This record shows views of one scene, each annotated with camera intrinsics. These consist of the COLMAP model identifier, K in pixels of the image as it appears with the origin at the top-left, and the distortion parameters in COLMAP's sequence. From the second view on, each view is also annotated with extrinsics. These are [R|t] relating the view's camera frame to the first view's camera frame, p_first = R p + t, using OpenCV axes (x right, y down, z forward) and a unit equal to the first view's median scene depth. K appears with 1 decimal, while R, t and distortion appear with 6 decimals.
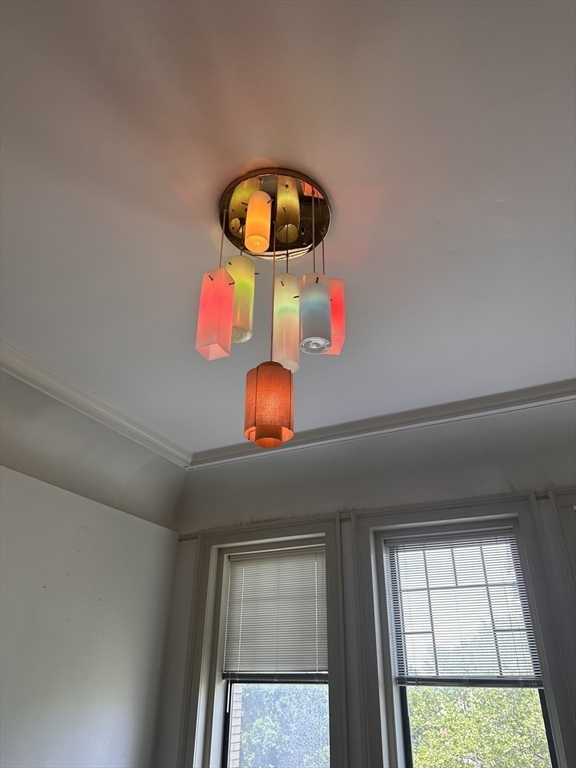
lens RADIAL K [[539.7, 0, 289.8], [0, 539.7, 384.6], [0, 0, 1]] dist [-0.012887, -0.004722]
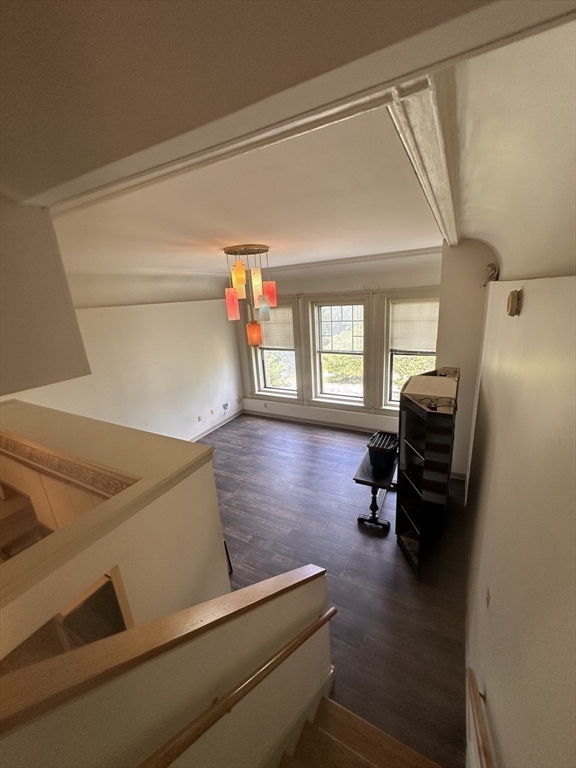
lens RADIAL K [[305.4, 0, 287.3], [0, 305.4, 382.6], [0, 0, 1]] dist [0.000237, 0.000167]
pose [[0.996675, -0.046609, -0.066833, 0.124539], [0.080303, 0.700817, 0.708806, -0.475386], [0.013800, -0.711816, 0.702230, -0.260196]]
